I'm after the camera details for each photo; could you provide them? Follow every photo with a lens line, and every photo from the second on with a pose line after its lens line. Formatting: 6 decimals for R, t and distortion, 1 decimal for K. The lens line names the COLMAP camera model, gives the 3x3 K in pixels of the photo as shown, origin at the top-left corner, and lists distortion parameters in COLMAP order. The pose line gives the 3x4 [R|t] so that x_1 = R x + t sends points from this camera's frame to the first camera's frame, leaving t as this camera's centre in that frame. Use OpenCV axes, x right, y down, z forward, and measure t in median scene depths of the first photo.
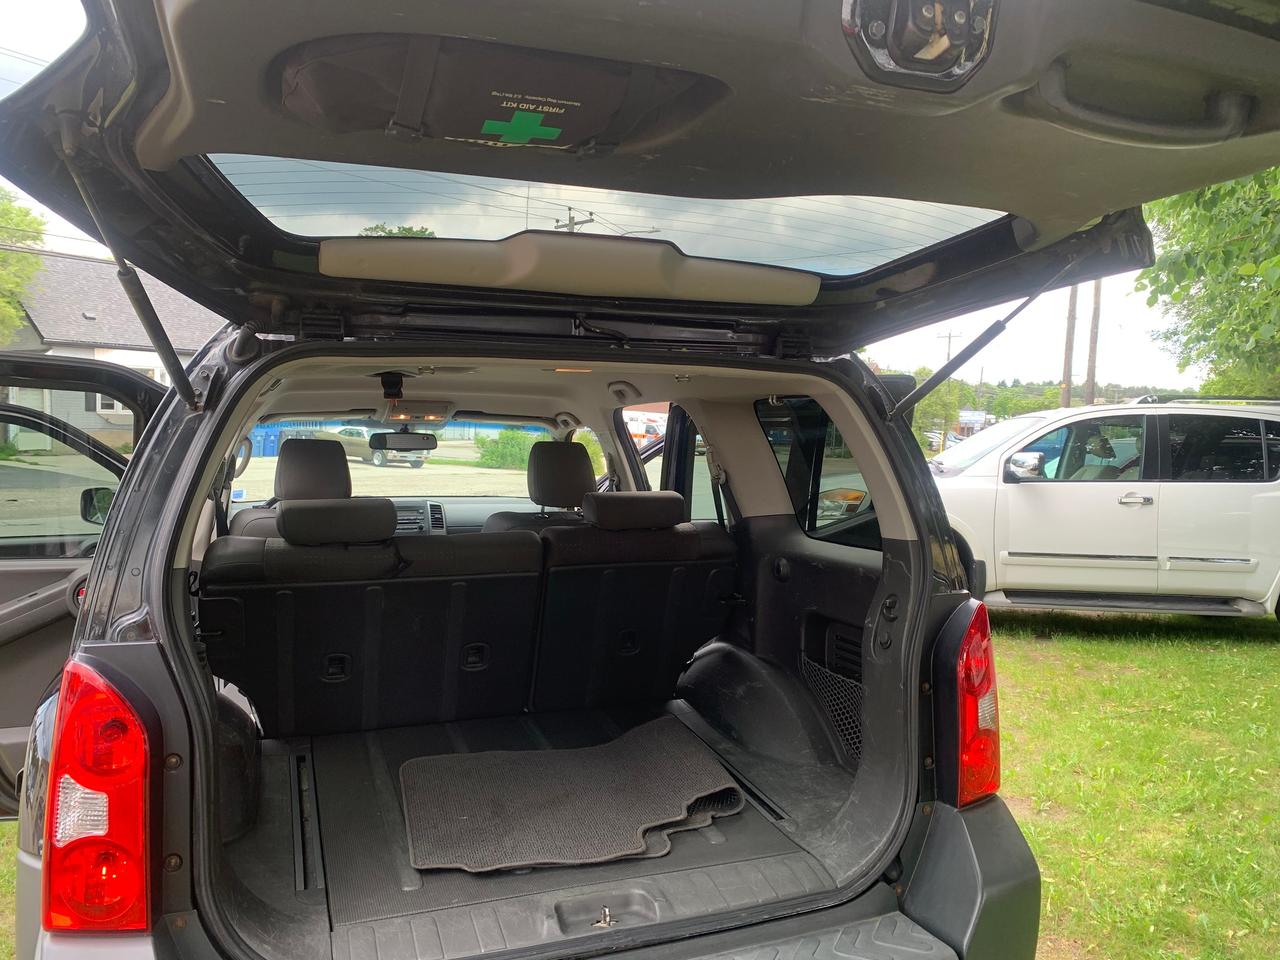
lens RADIAL K [[1001.0, 0, 631.4], [0, 1001.0, 479.1], [0, 0, 1]] dist [0.020687, 0.004972]
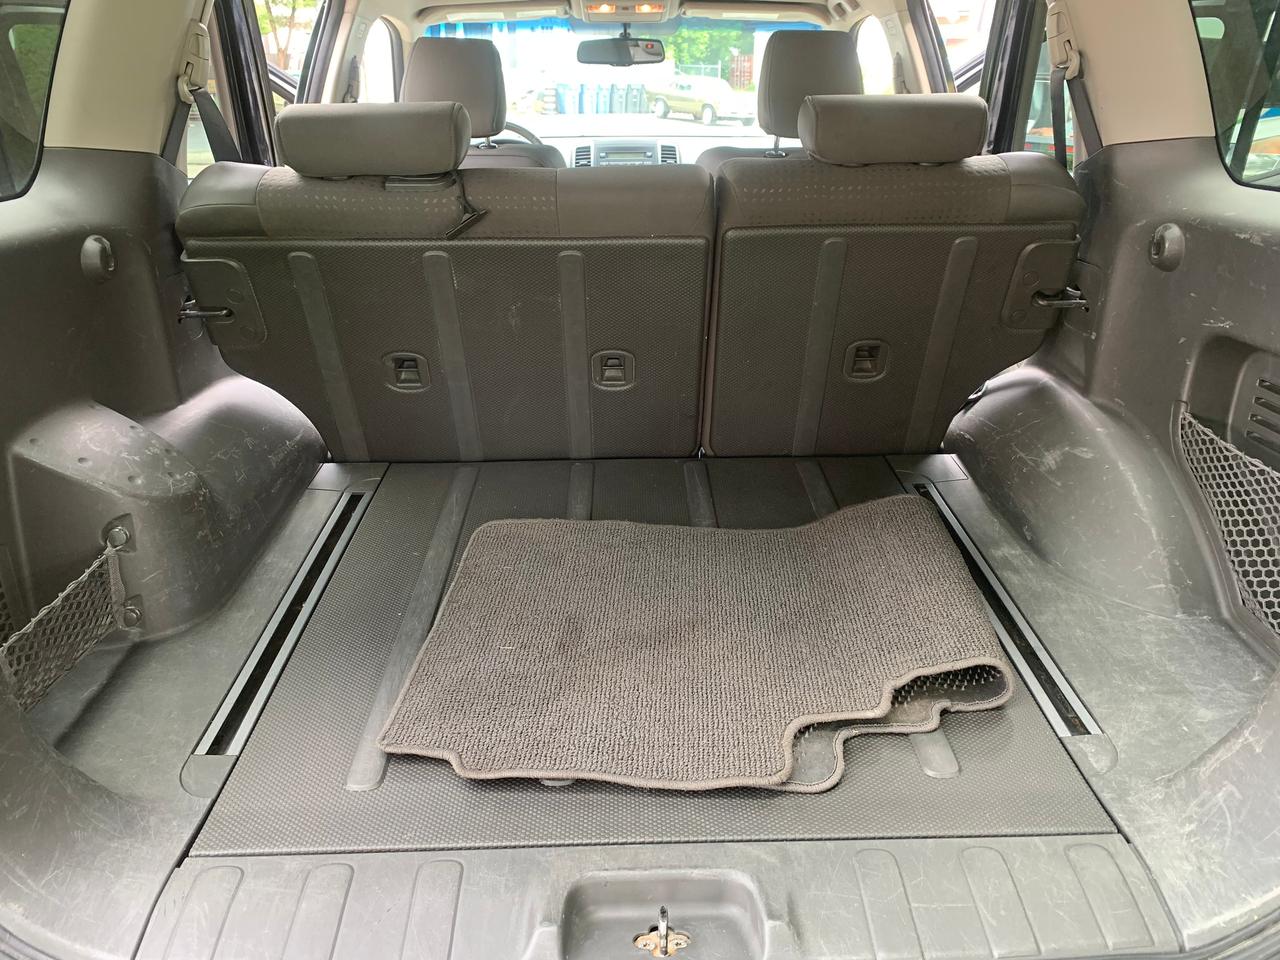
lens RADIAL K [[1001.0, 0, 643.0], [0, 1001.0, 480.0], [0, 0, 1]] dist [0.020687, 0.004972]
pose [[0.948134, 0.105457, -0.299867, 0.066185], [-0.004817, 0.948022, 0.318170, 0.042234], [0.317833, -0.300223, 0.899360, 0.434286]]
